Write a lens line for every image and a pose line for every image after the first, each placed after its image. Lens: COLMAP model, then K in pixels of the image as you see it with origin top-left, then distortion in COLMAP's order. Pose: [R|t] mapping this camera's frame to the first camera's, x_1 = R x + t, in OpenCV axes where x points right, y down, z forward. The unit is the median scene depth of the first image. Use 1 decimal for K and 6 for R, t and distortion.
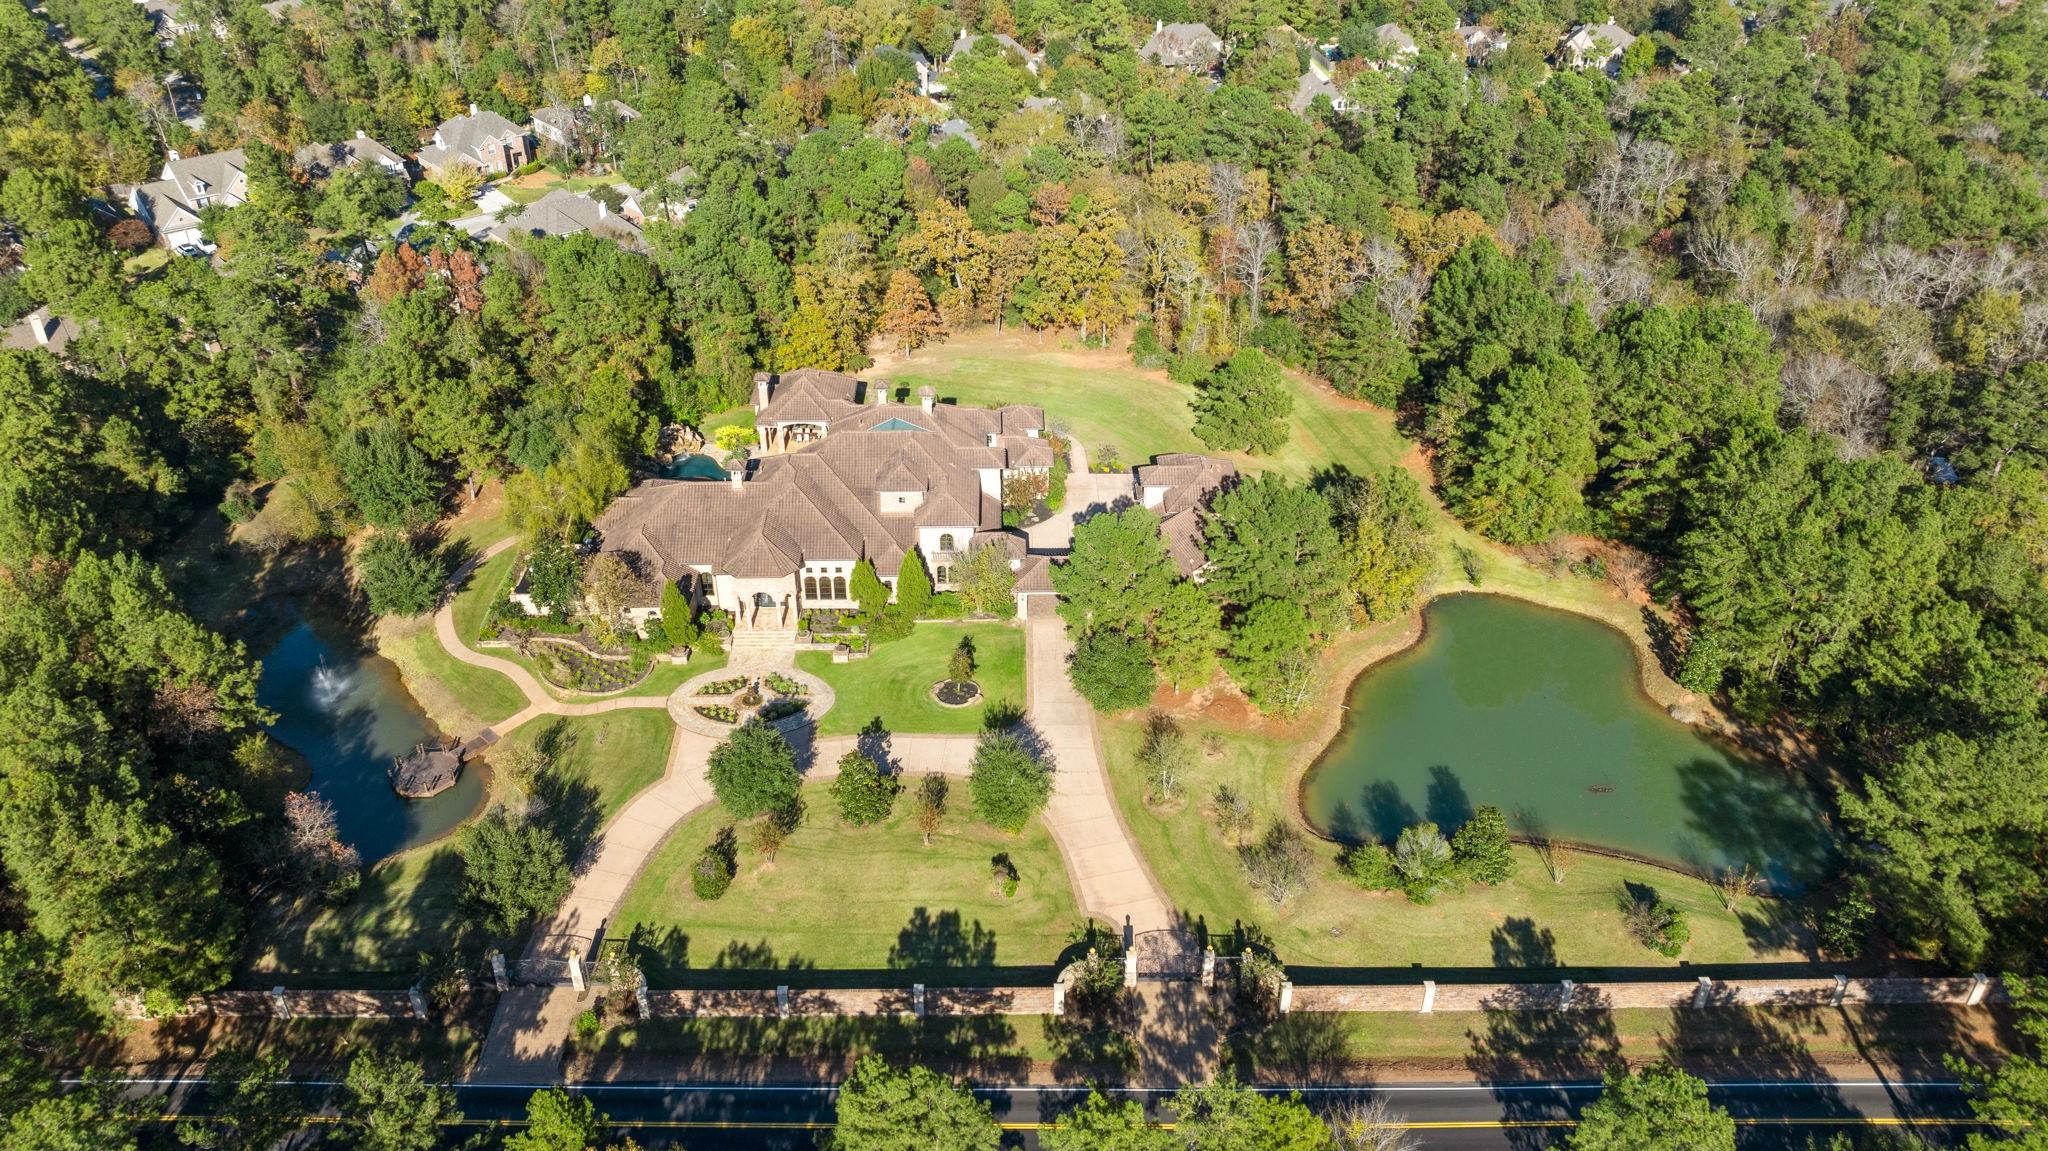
lens RADIAL K [[1403.3, 0, 1024.0], [0, 1403.3, 575.5], [0, 0, 1]] dist [-0.025981, 0.002314]
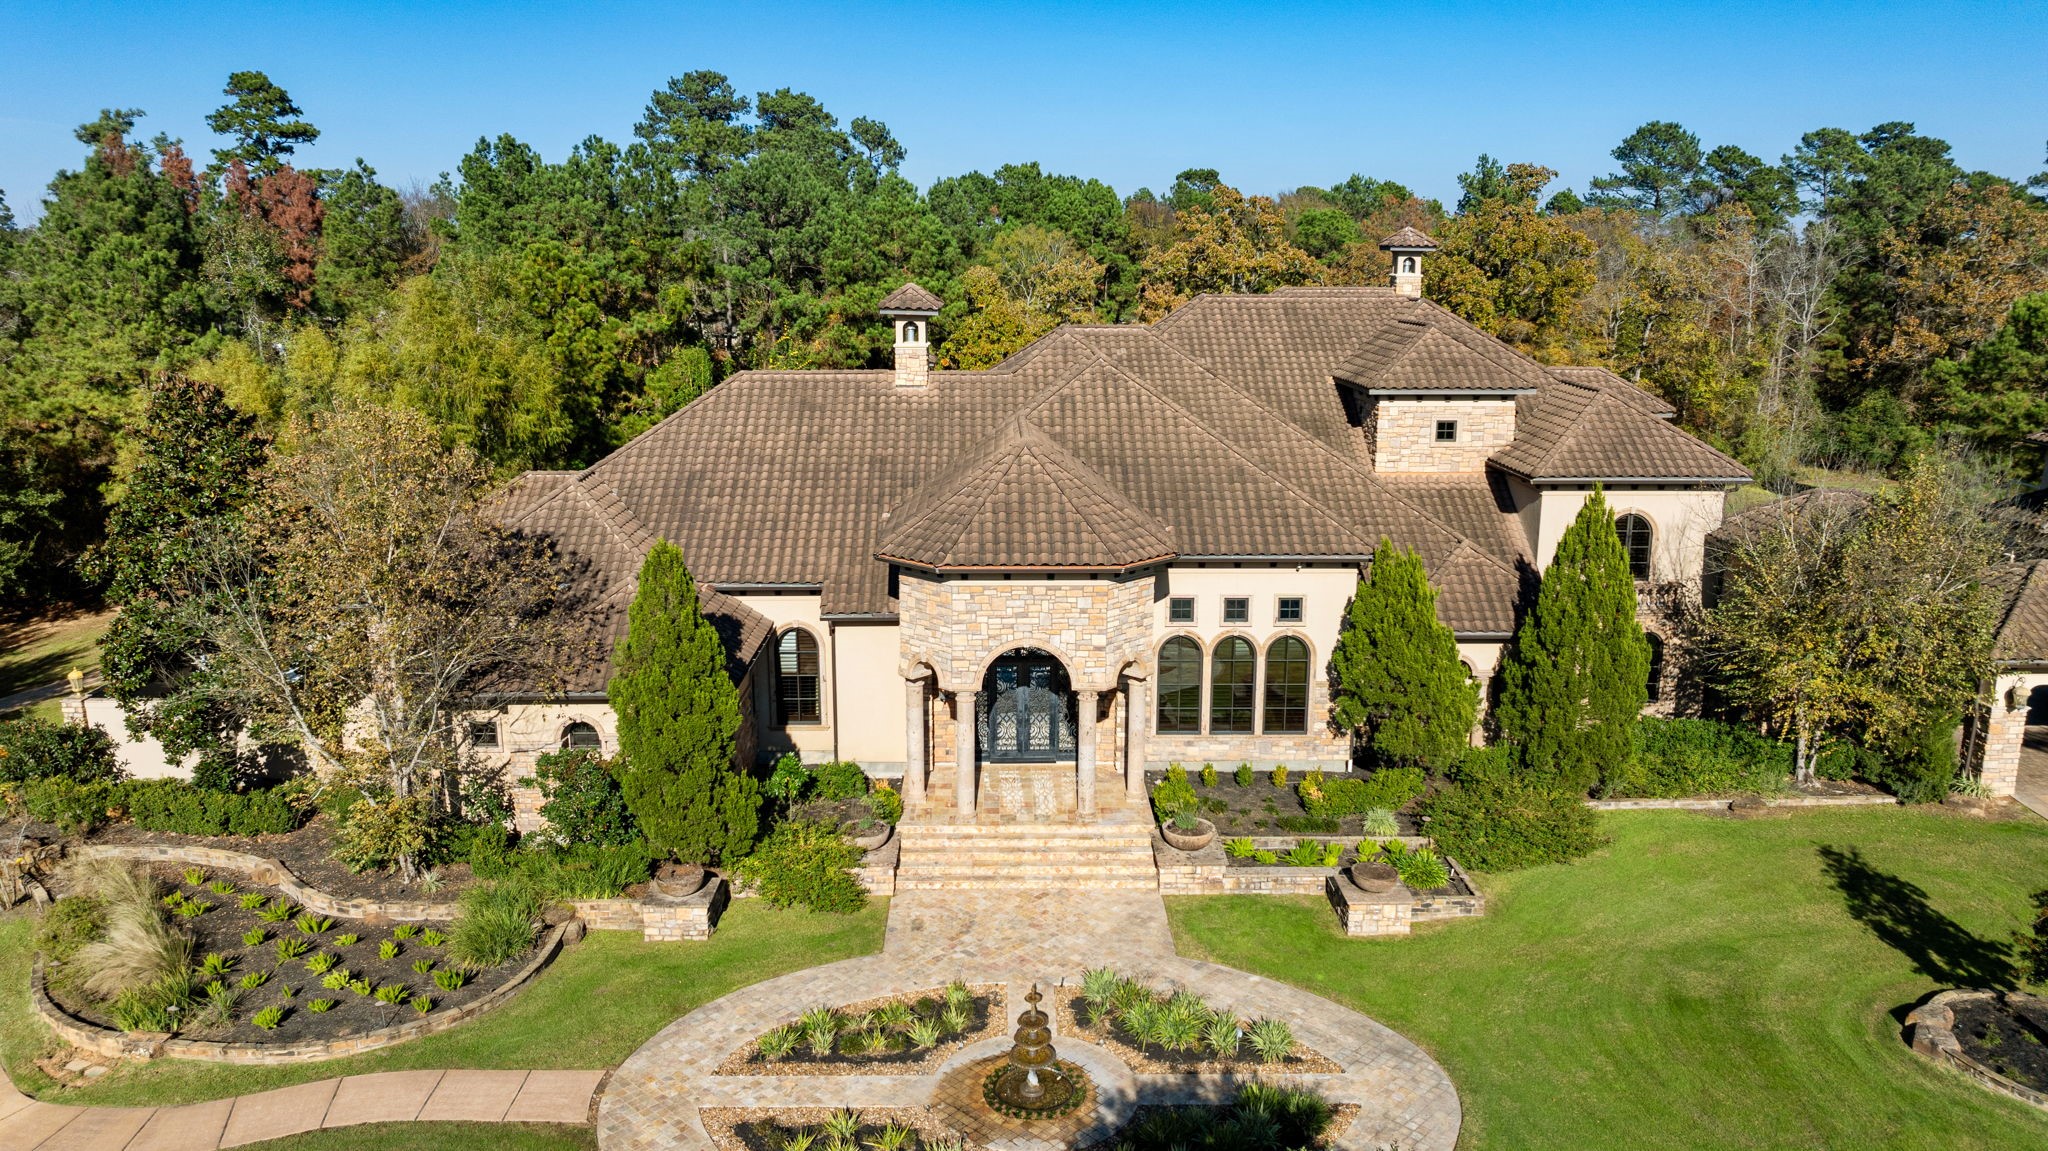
lens RADIAL K [[1403.3, 0, 1024.0], [0, 1403.3, 575.5], [0, 0, 1]] dist [-0.025981, 0.002314]
pose [[0.999989, 0.001207, -0.004634, -0.186968], [-0.002712, 0.940307, -0.340317, 0.084245], [0.003947, 0.340326, 0.940299, 0.761359]]
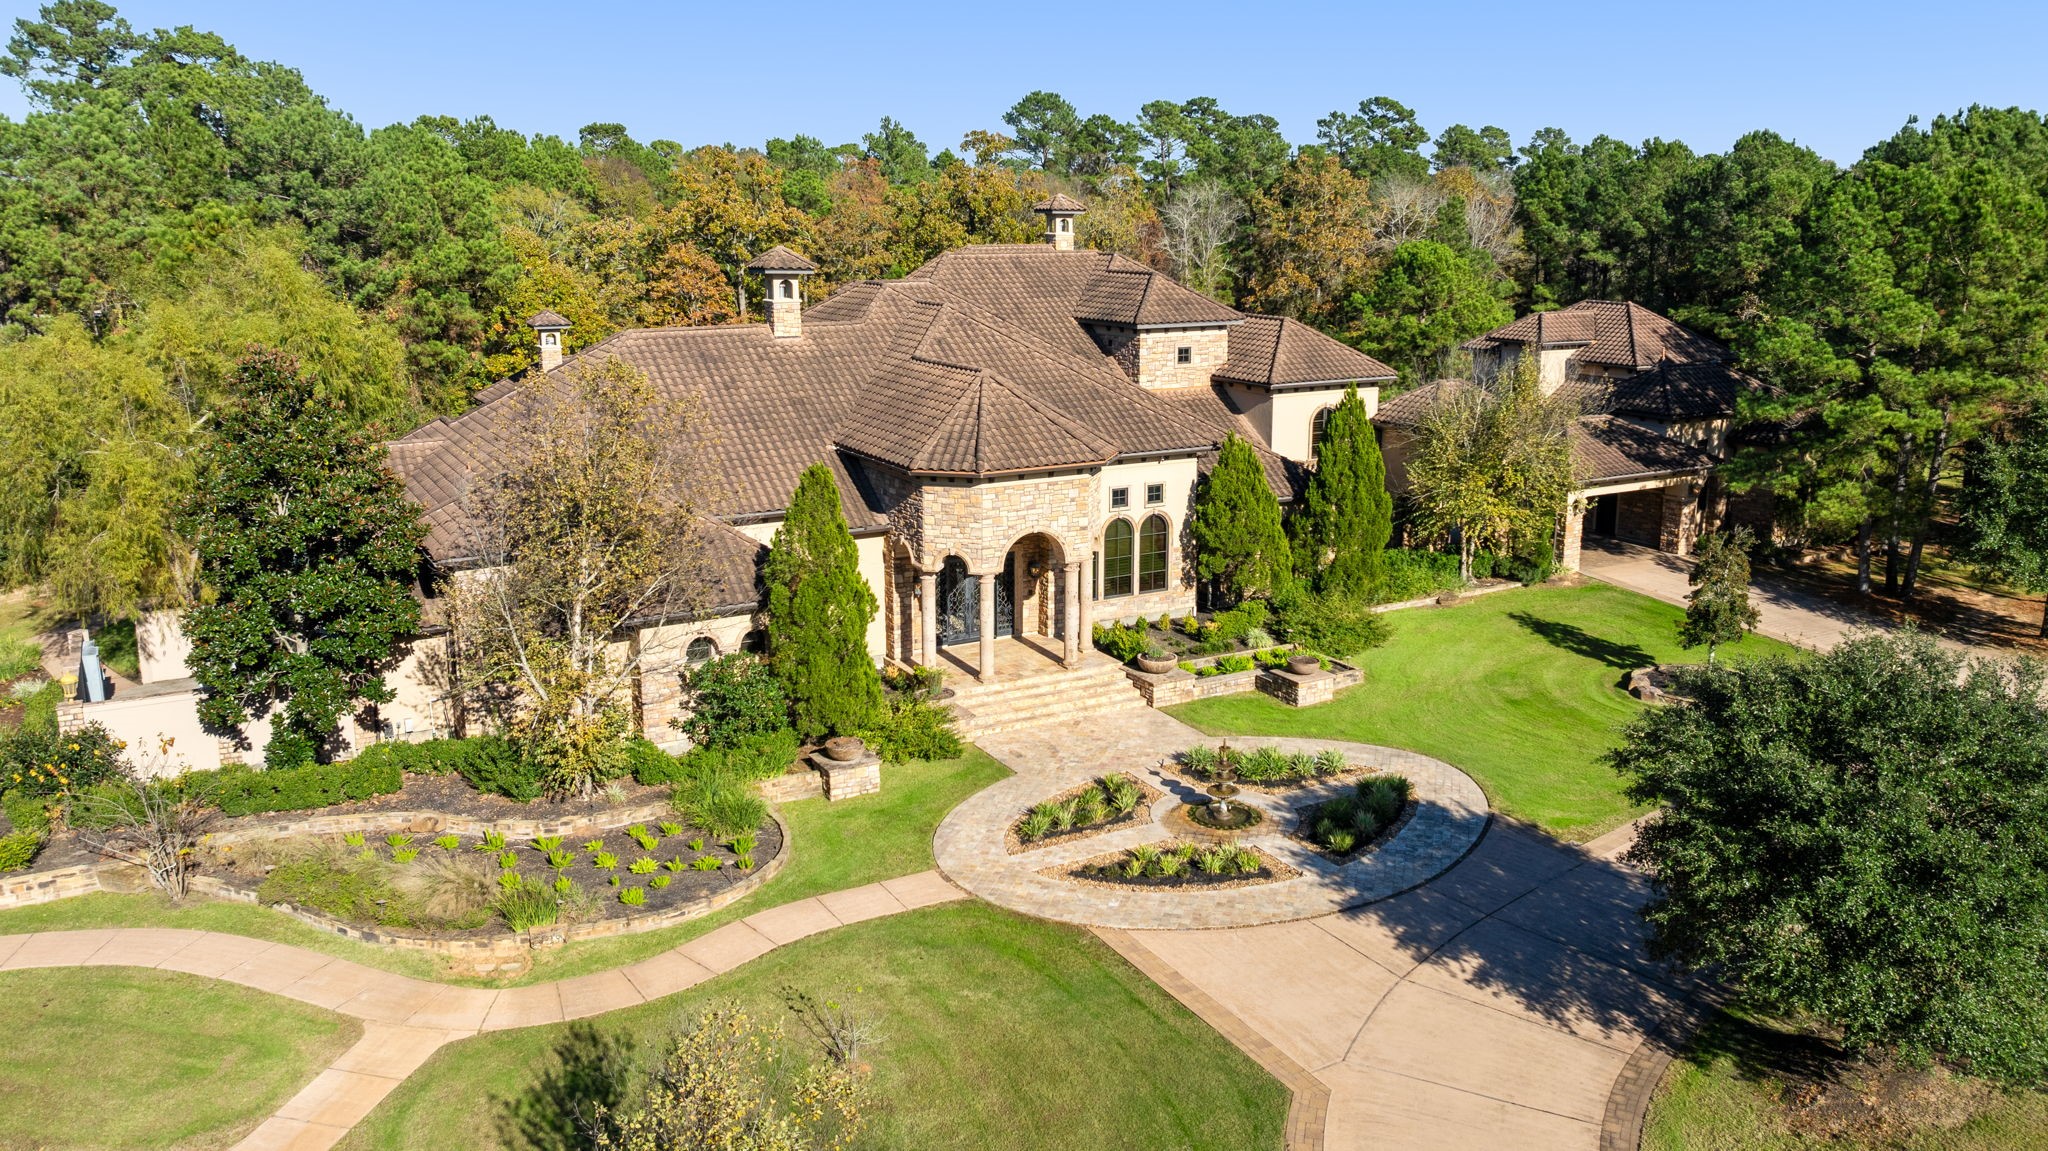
lens RADIAL K [[1514.5, 0, 1023.5], [0, 1514.5, 525.2], [0, 0, 1]] dist [-0.023298, 0.000336]
pose [[0.880729, -0.096708, 0.463643, -0.345866], [0.256034, 0.920780, -0.294298, 0.108925], [-0.398452, 0.377905, 0.835718, 0.717207]]
